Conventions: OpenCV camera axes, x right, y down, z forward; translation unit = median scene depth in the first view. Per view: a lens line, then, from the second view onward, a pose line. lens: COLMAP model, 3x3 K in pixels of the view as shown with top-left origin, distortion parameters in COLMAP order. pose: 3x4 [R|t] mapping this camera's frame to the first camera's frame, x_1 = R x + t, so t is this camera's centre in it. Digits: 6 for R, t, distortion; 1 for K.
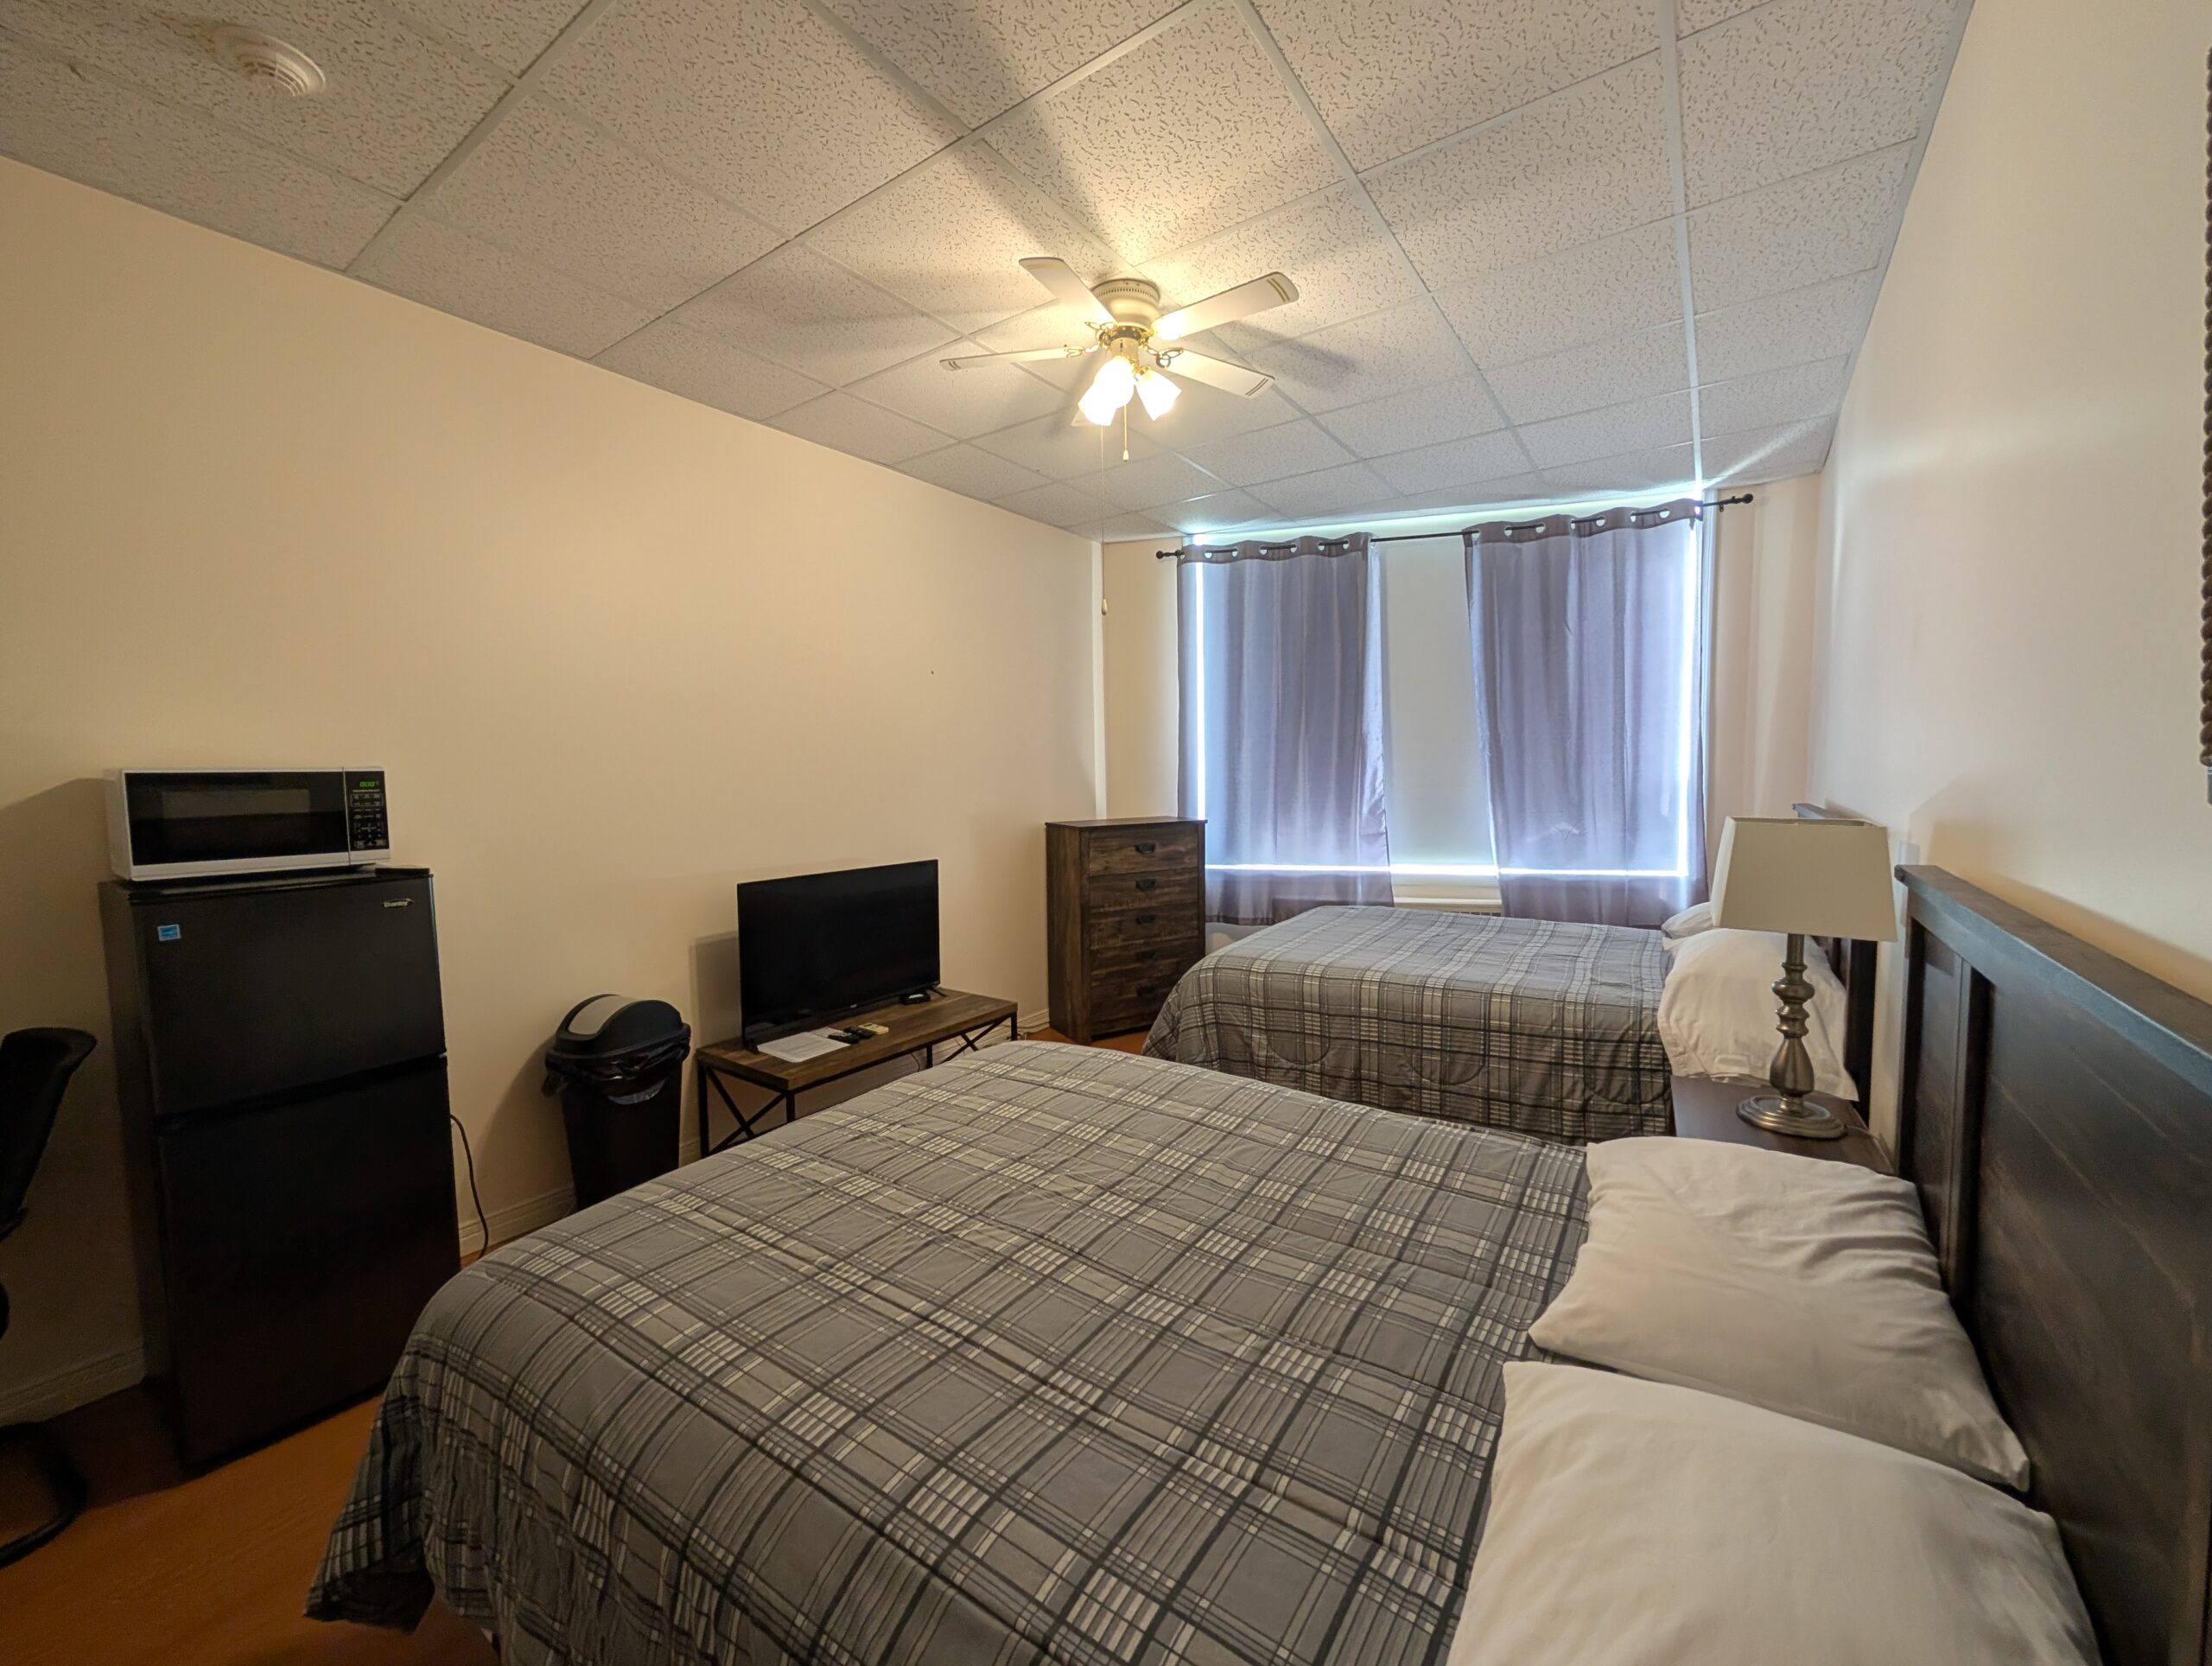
lens RADIAL K [[856.3, 0, 1106.0], [0, 856.3, 833.0], [0, 0, 1]] dist [0.001281, 0.000219]
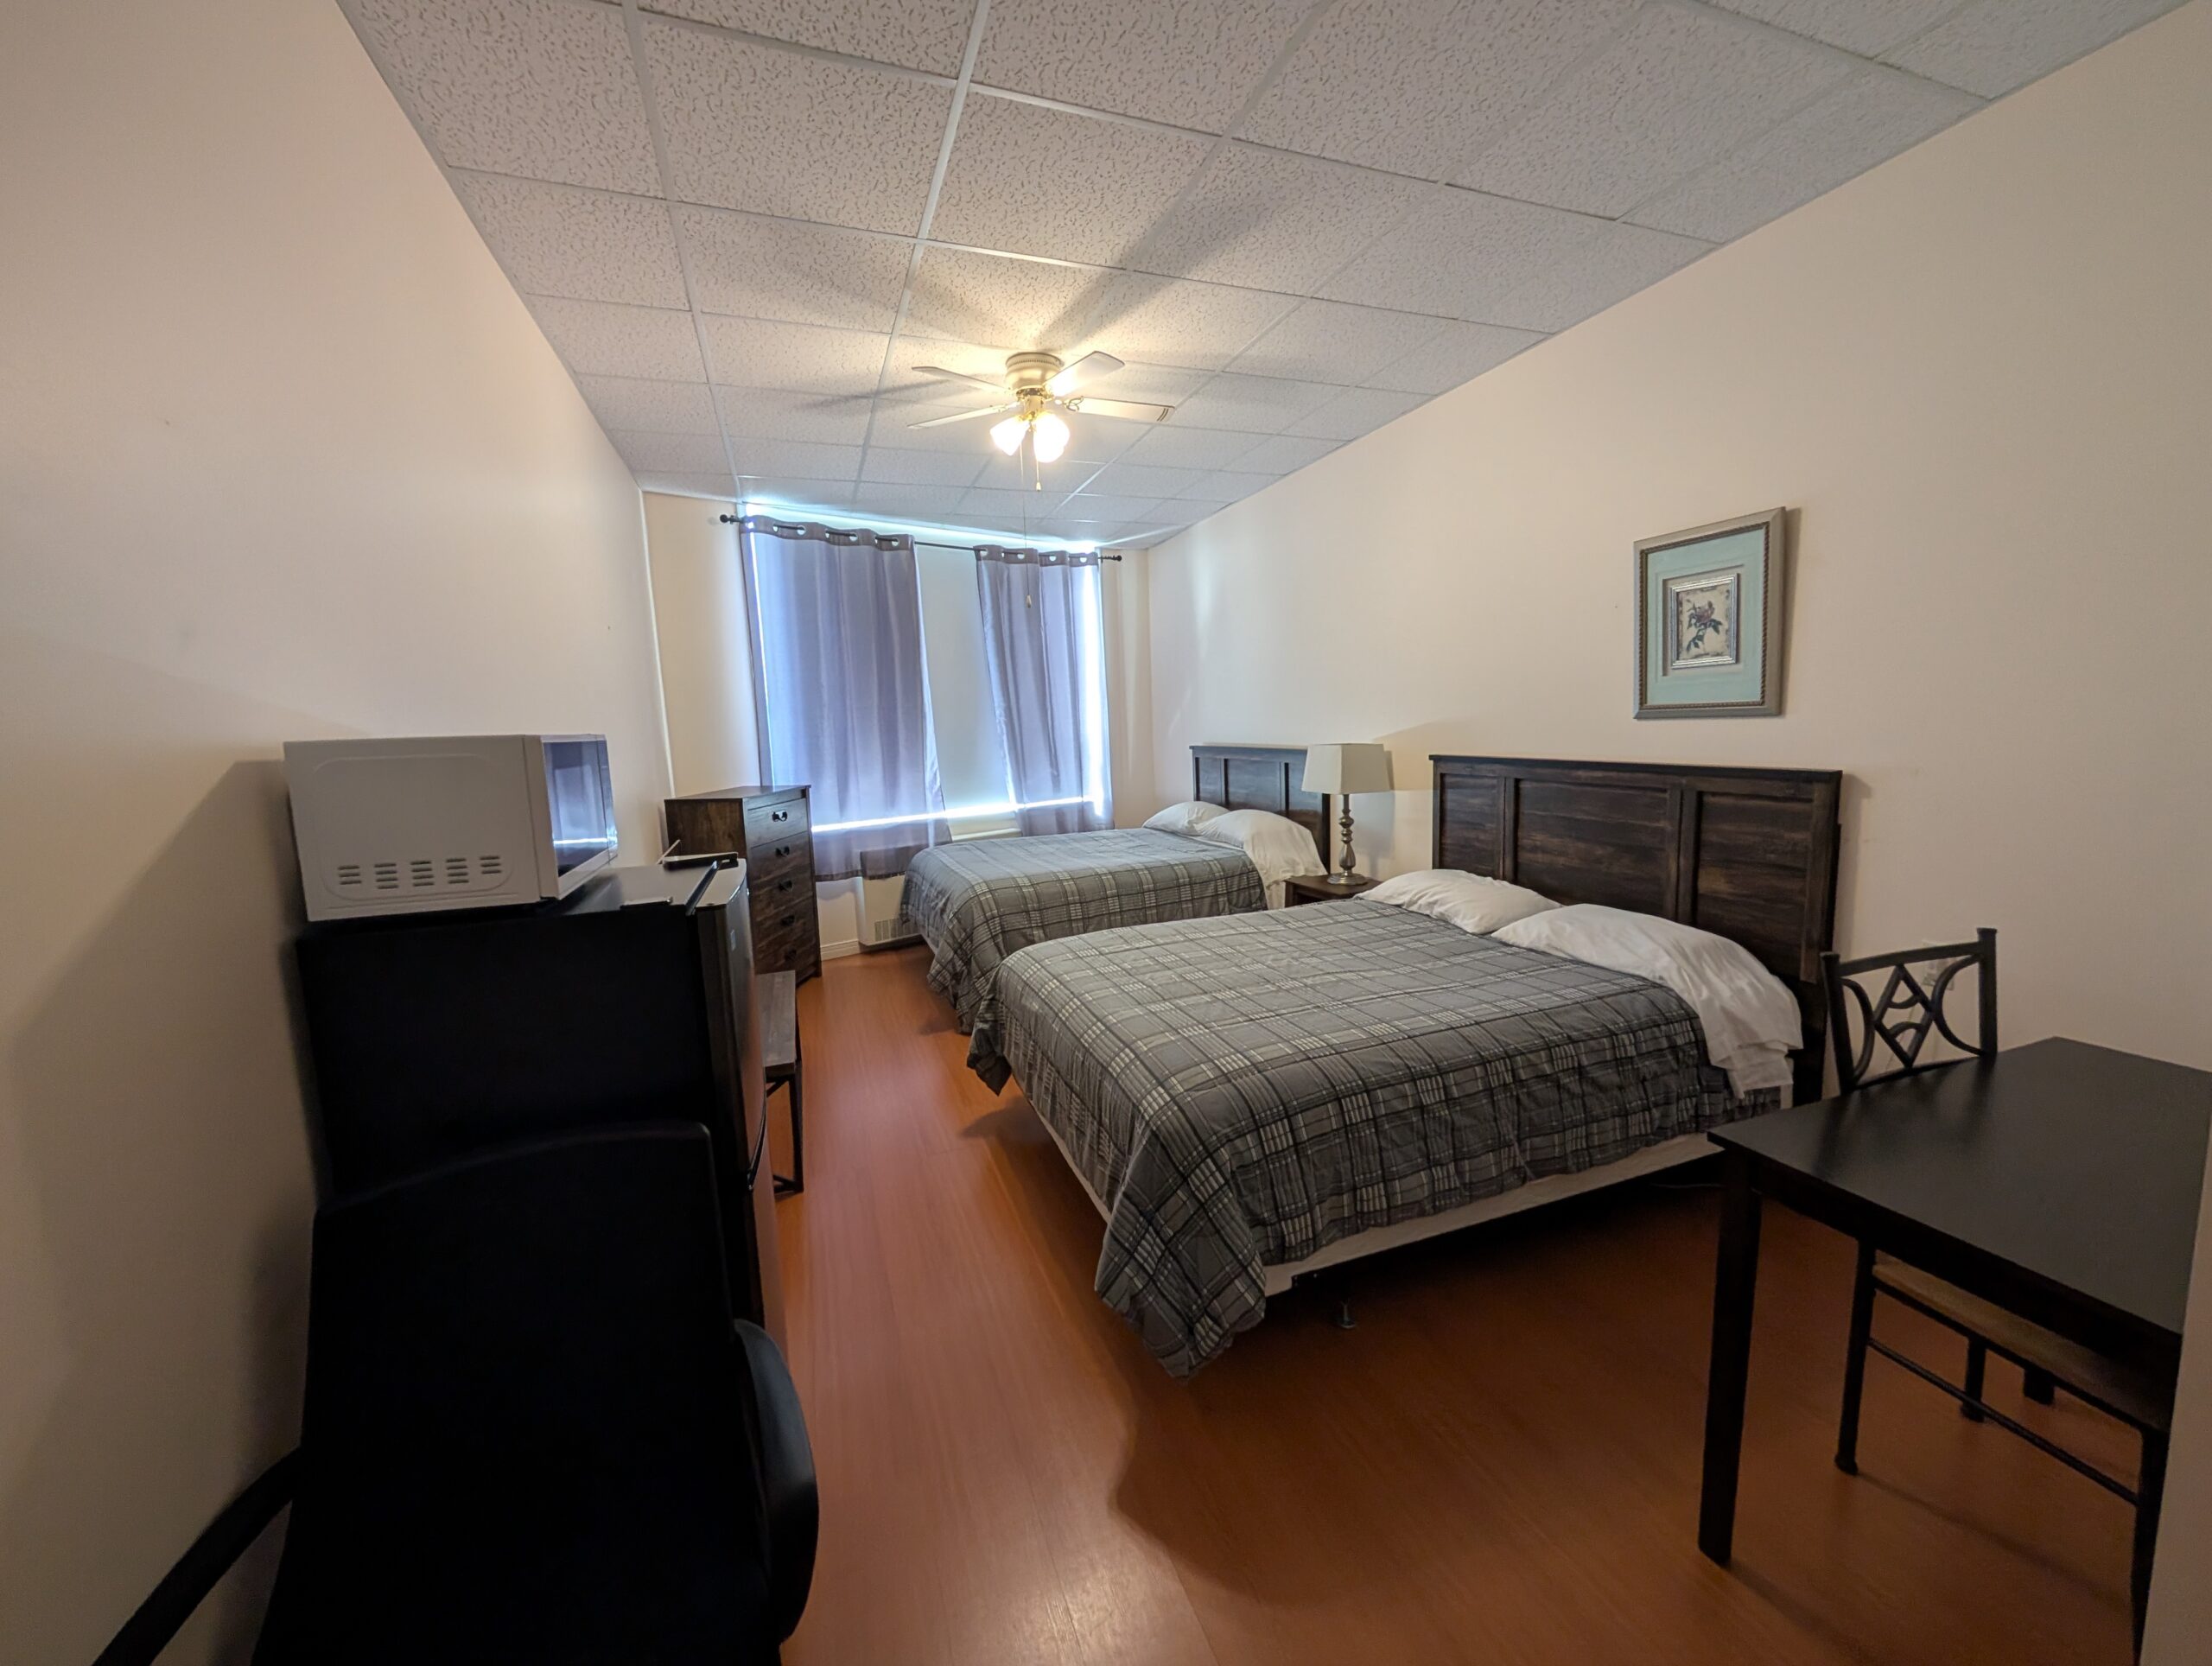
lens RADIAL K [[856.3, 0, 1106.0], [0, 856.3, 833.0], [0, 0, 1]] dist [0.001281, 0.000219]
pose [[0.577183, -0.114176, 0.808594, -0.584400], [0.090631, 0.993017, 0.075523, -0.003817], [-0.811570, 0.029693, 0.583500, 0.098163]]
